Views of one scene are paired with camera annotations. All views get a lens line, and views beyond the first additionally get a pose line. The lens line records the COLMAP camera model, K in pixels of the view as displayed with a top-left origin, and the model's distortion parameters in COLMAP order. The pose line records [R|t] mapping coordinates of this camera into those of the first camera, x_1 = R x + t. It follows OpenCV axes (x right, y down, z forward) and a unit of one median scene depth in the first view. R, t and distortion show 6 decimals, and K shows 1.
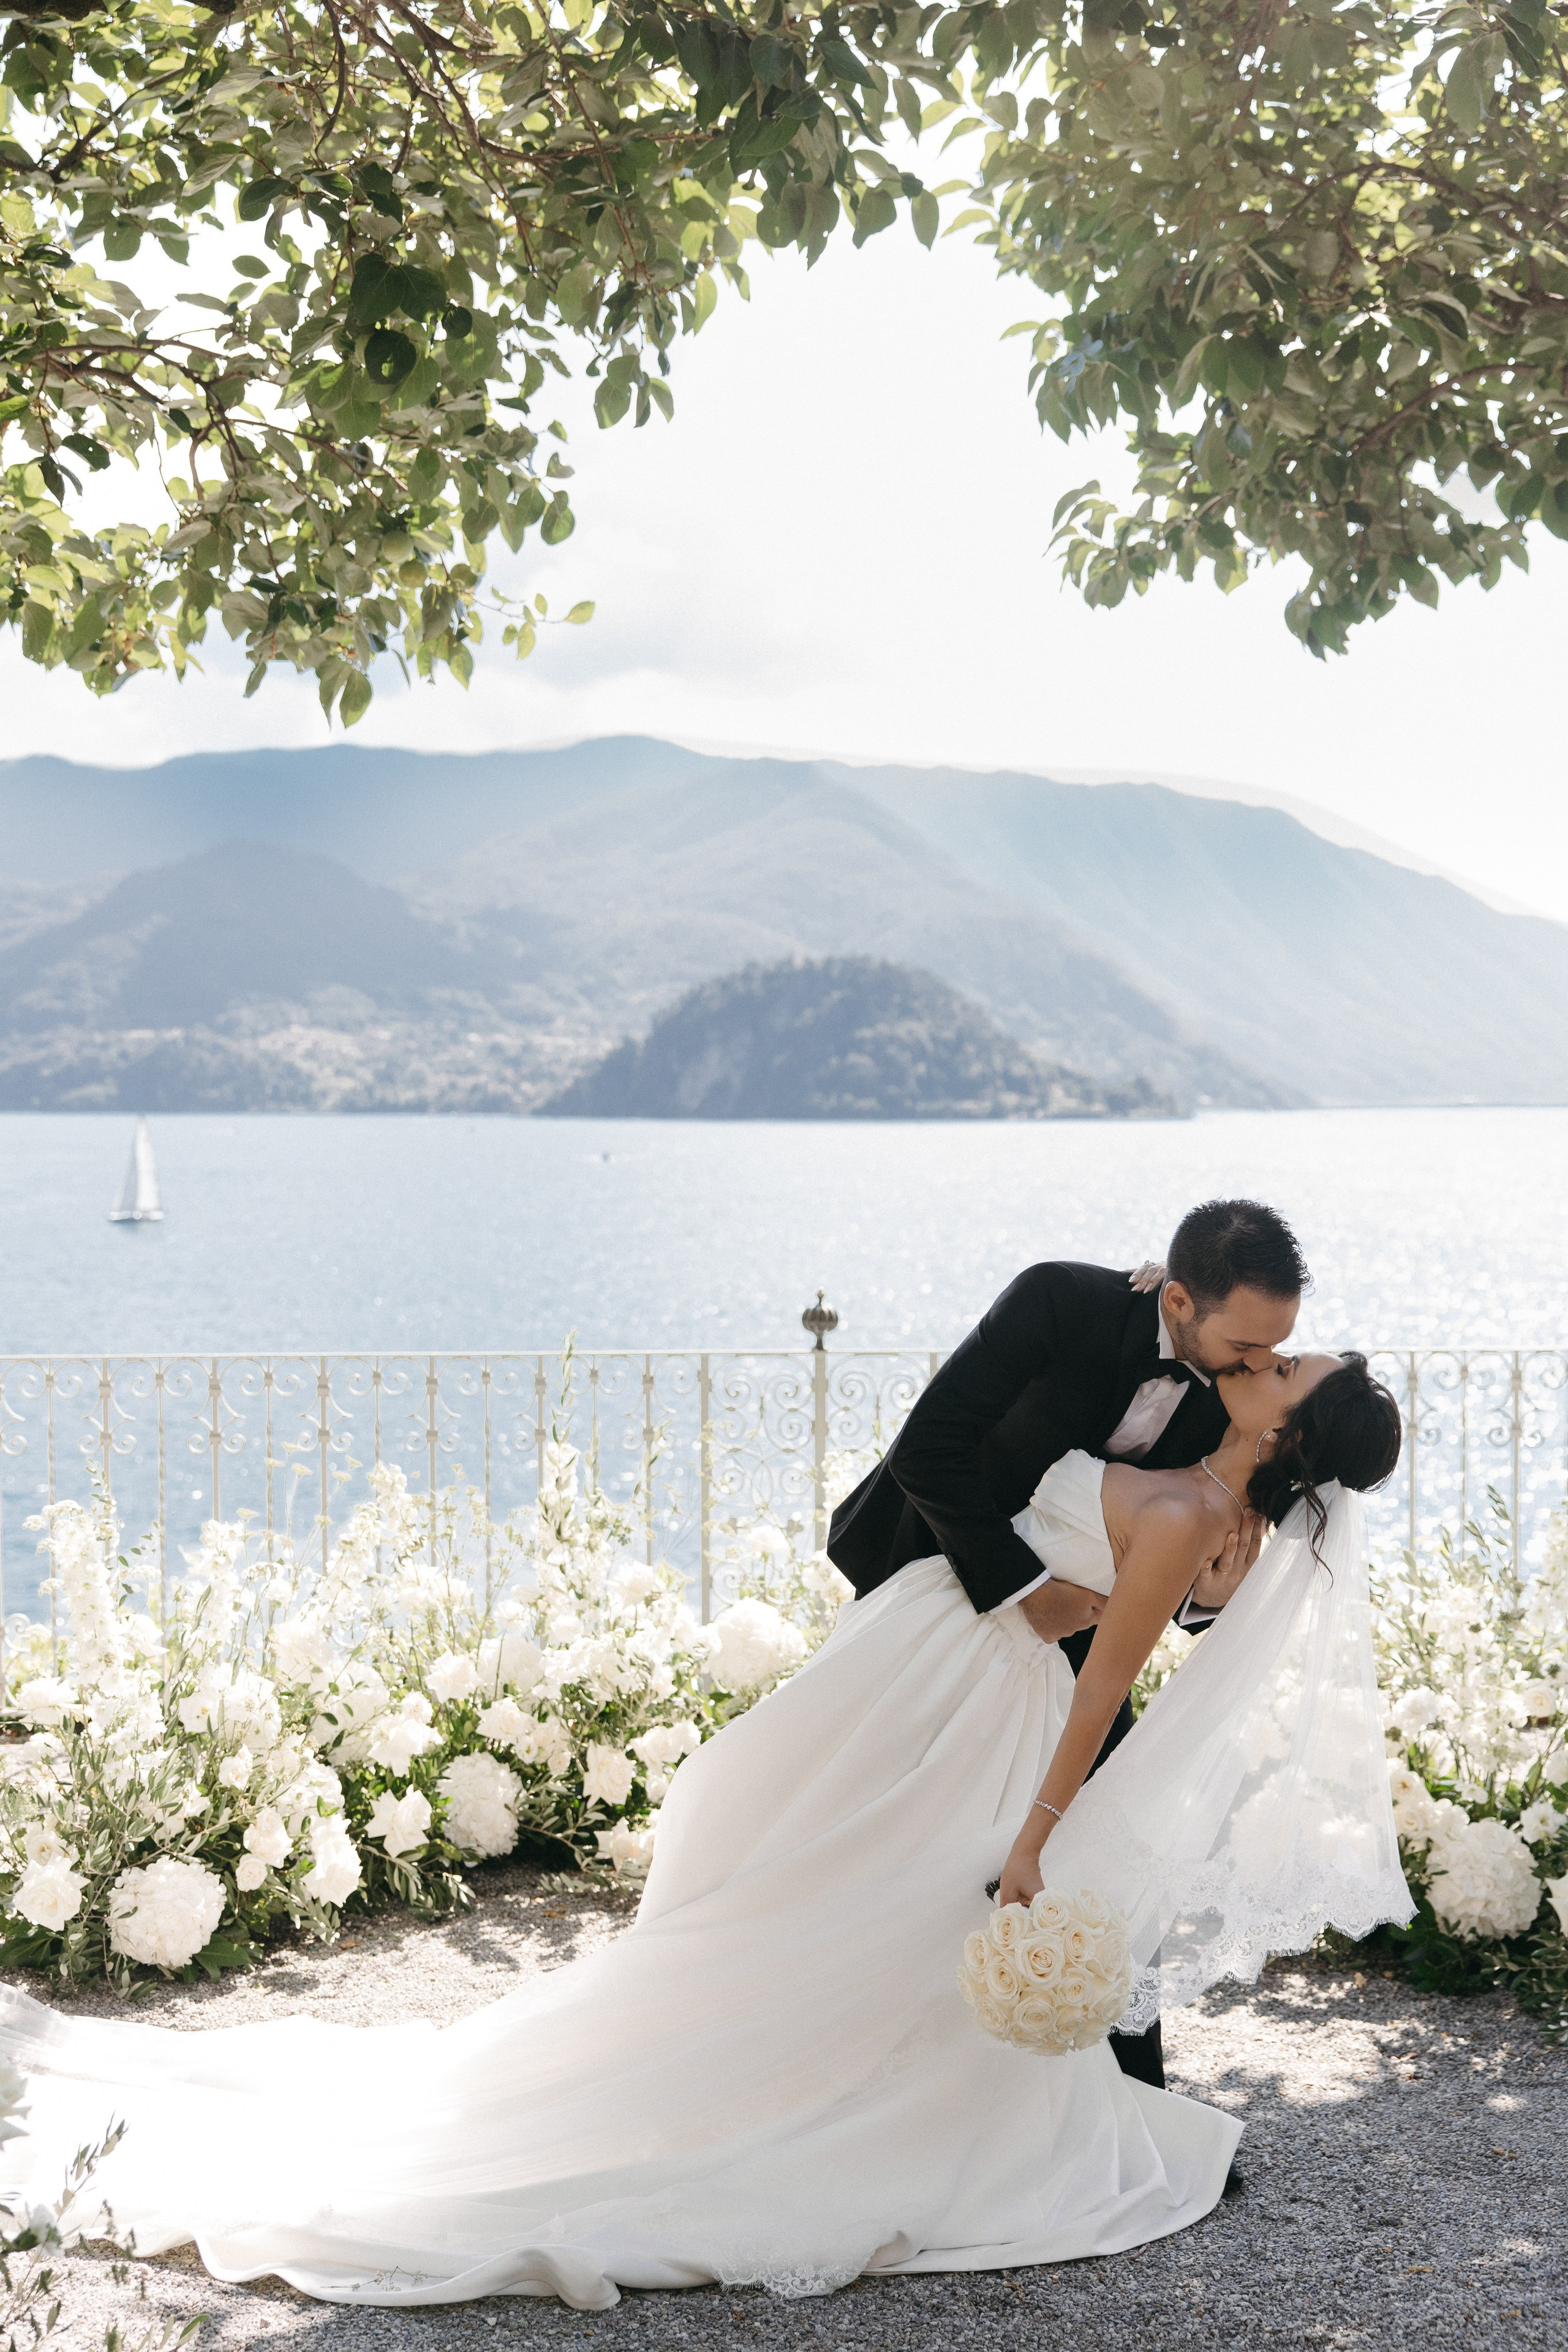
lens RADIAL K [[3131.4, 0, 784.0], [0, 3131.4, 1176.0], [0, 0, 1]] dist [0.028128, 0.011562]
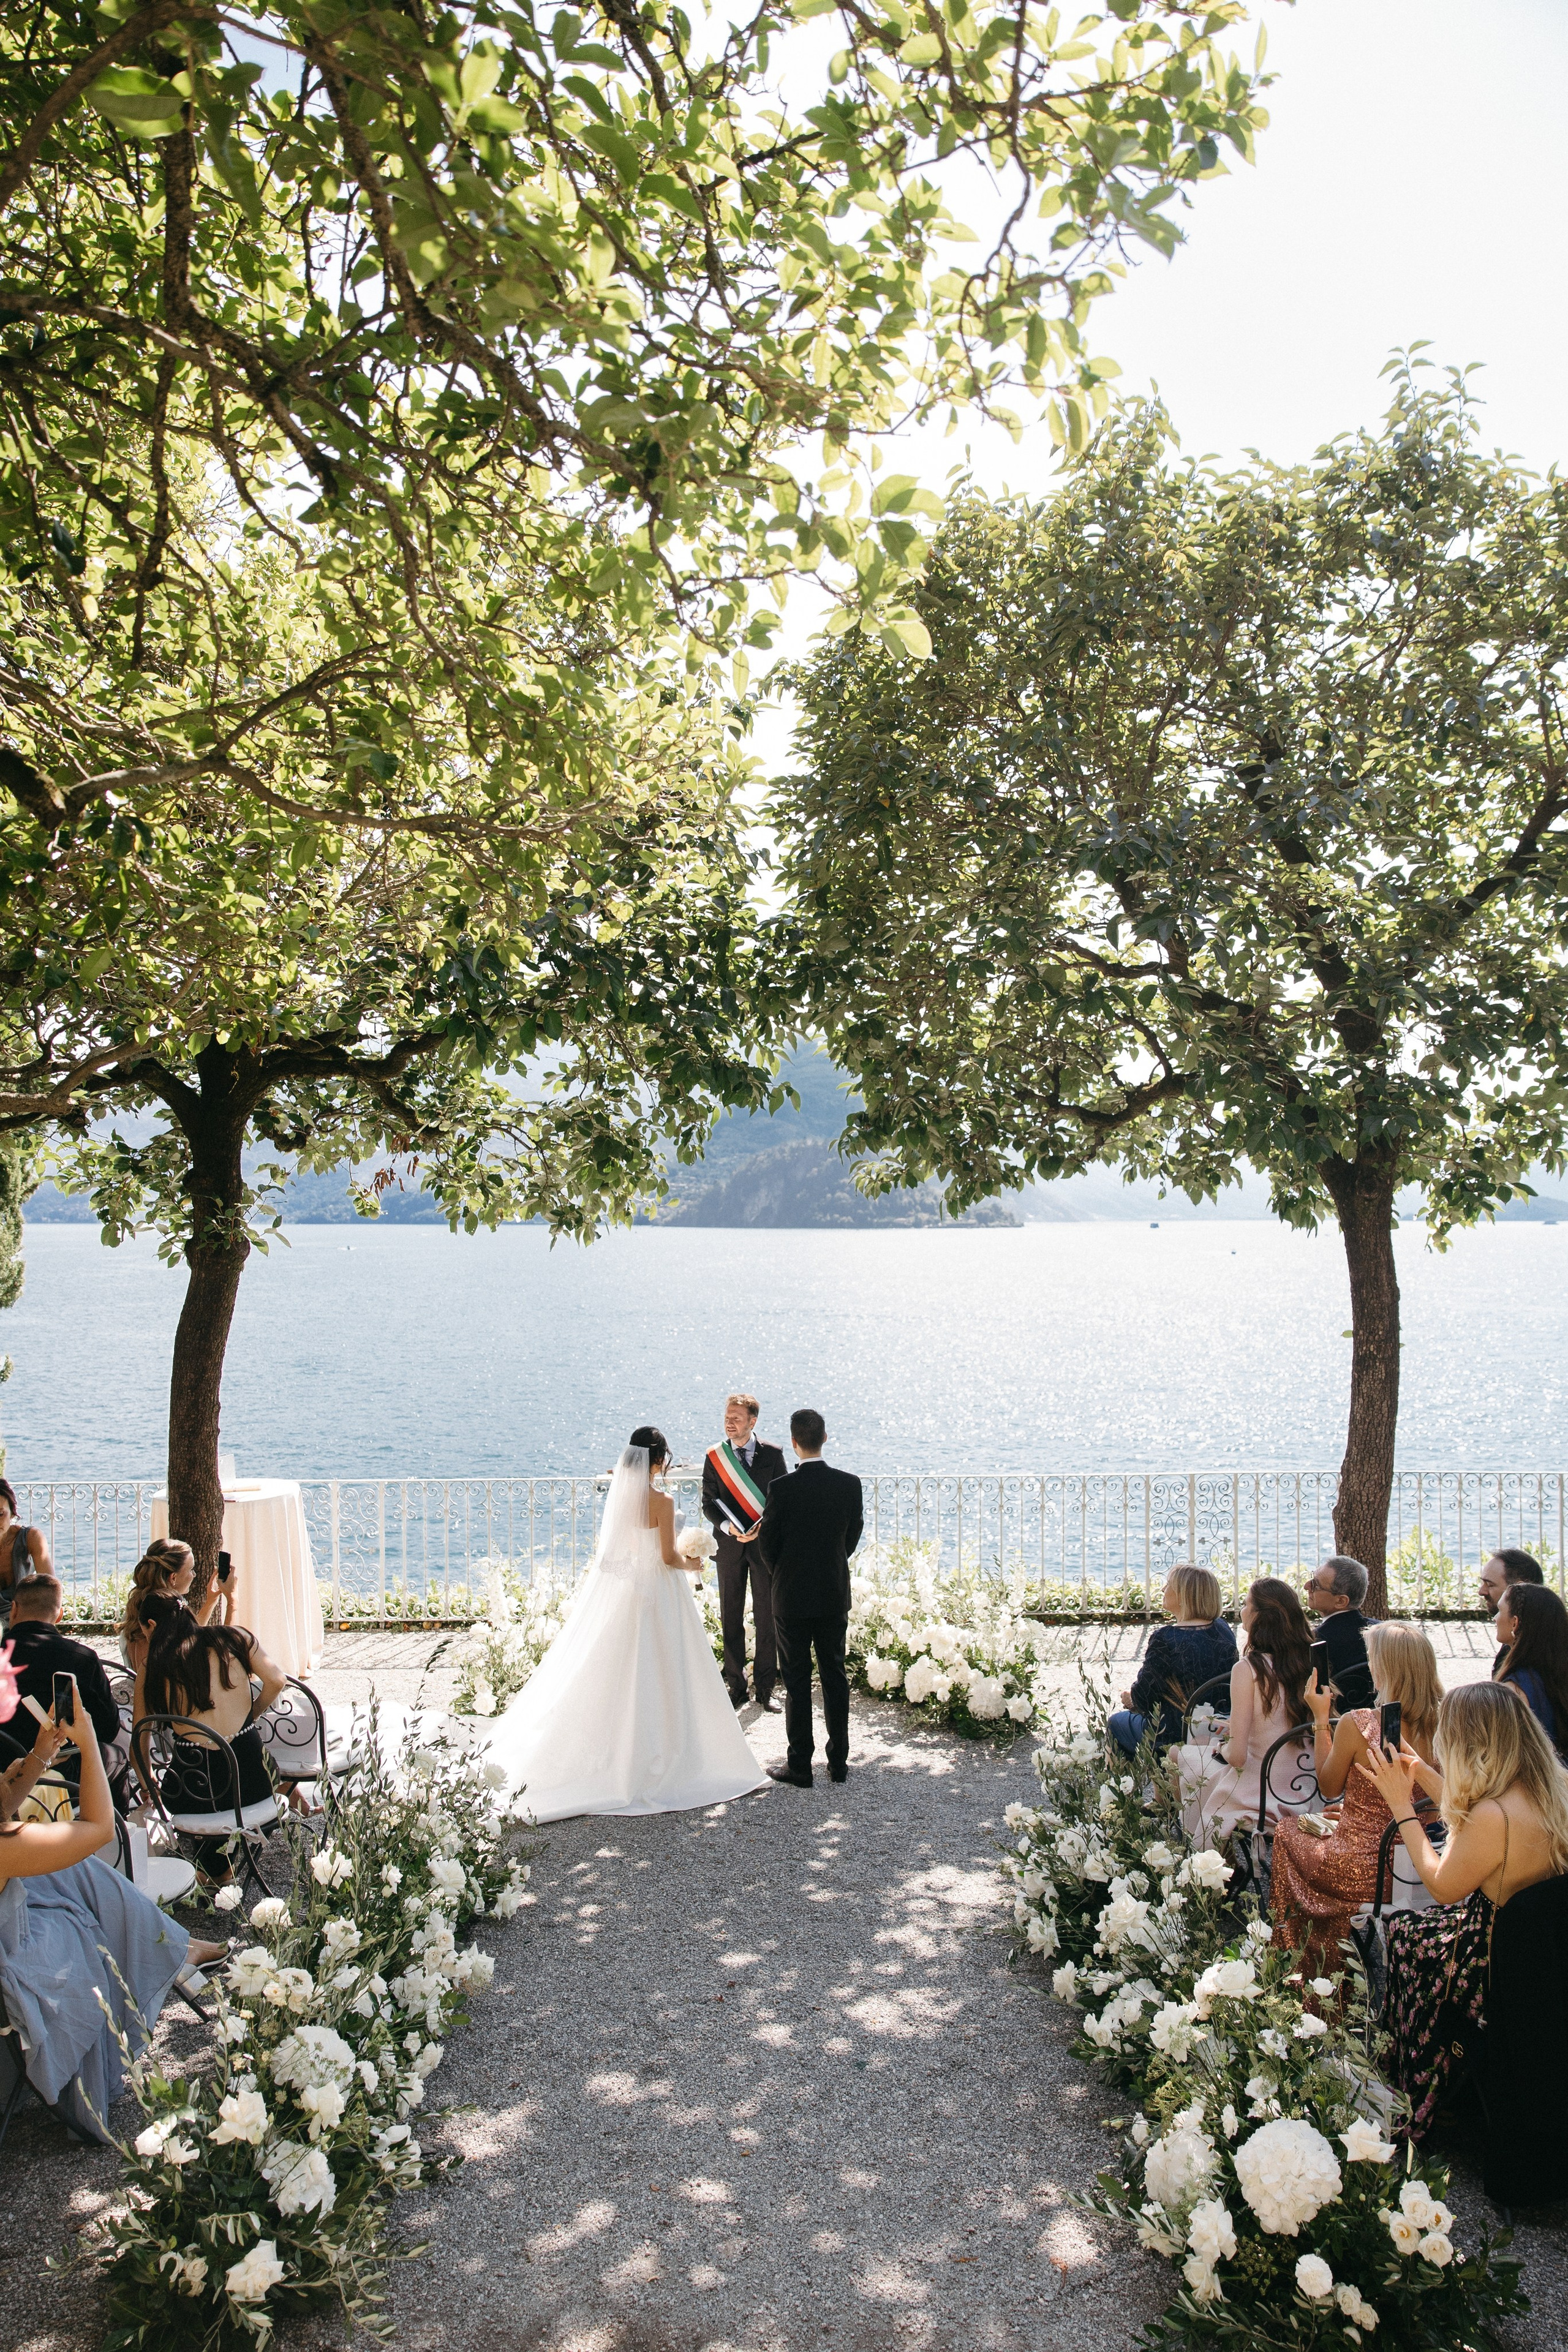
lens RADIAL K [[1775.2, 0, 784.0], [0, 1775.2, 1176.0], [0, 0, 1]] dist [0.000114, -0.000344]
pose [[0.999898, -0.001290, -0.014259, 0.050807], [0.000826, 0.999470, -0.032528, -0.158639], [0.014293, 0.032513, 0.999369, -0.504576]]
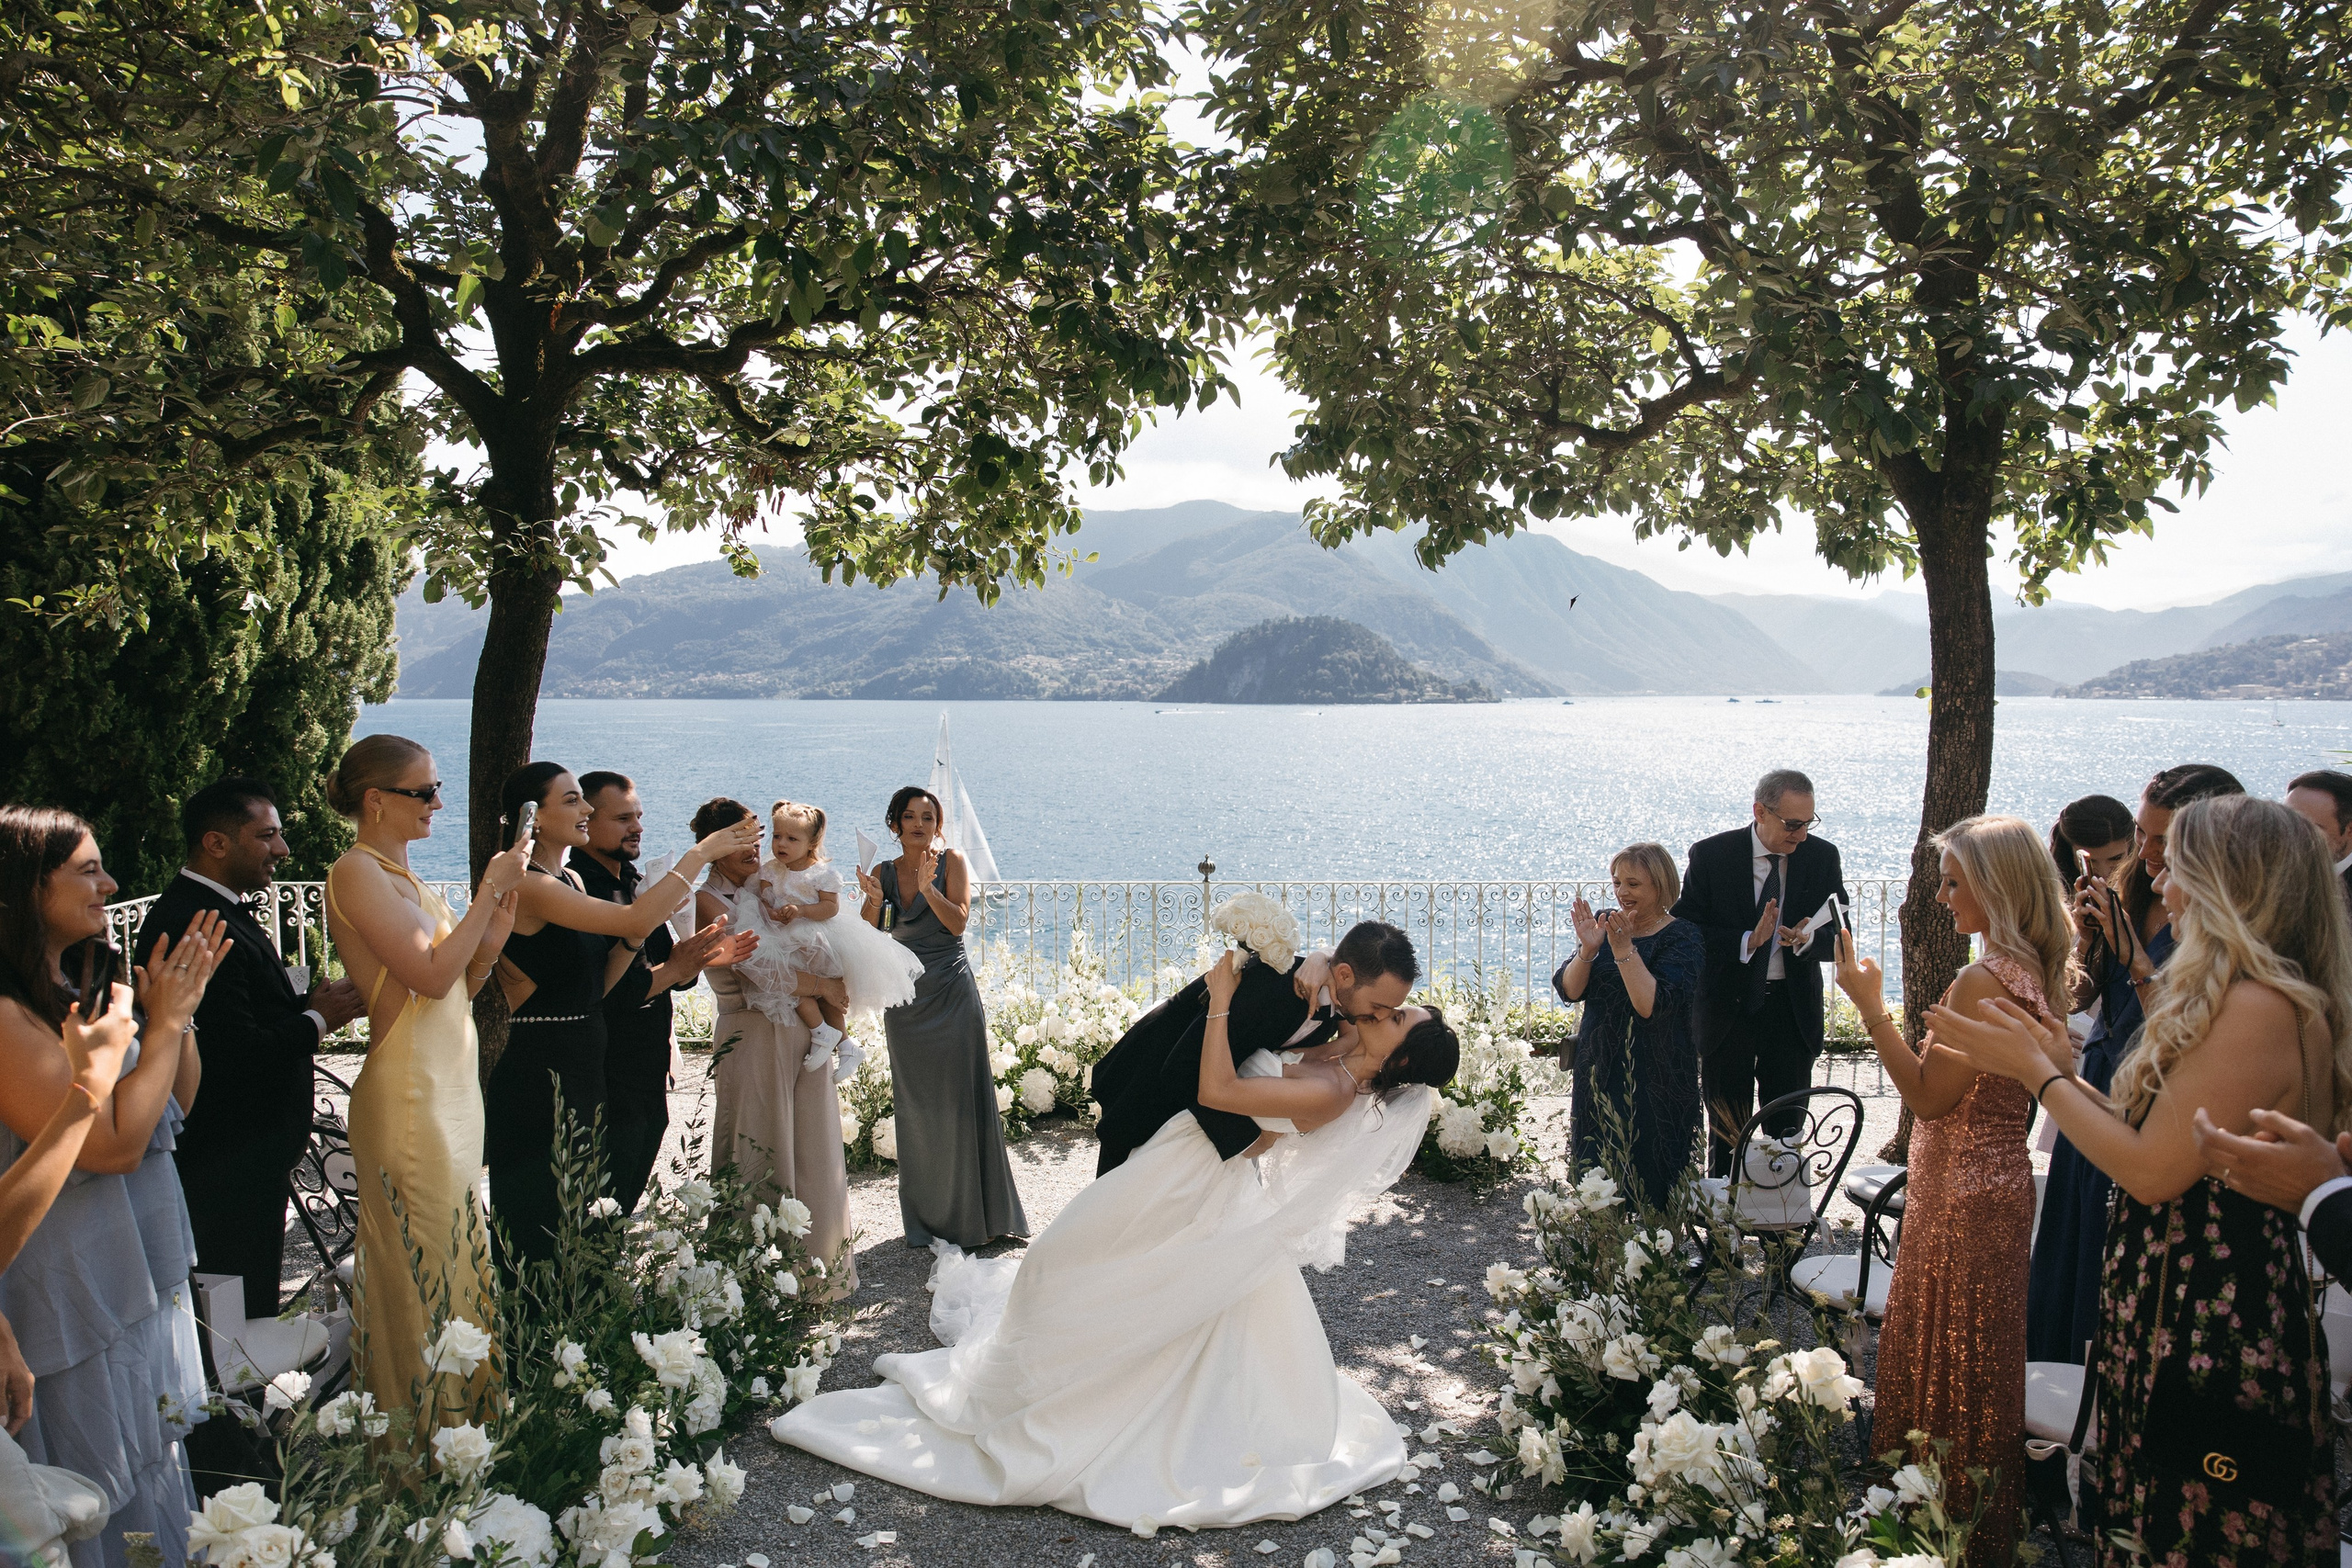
lens RADIAL K [[1669.1, 0, 1176.0], [0, 1669.1, 784.0], [0, 0, 1]] dist [0.000111, -0.001142]
pose [[0.997444, 0.002663, -0.071405, 0.081424], [-0.000079, 0.999346, 0.036171, -0.061196], [0.071455, -0.036073, 0.996791, -0.183519]]
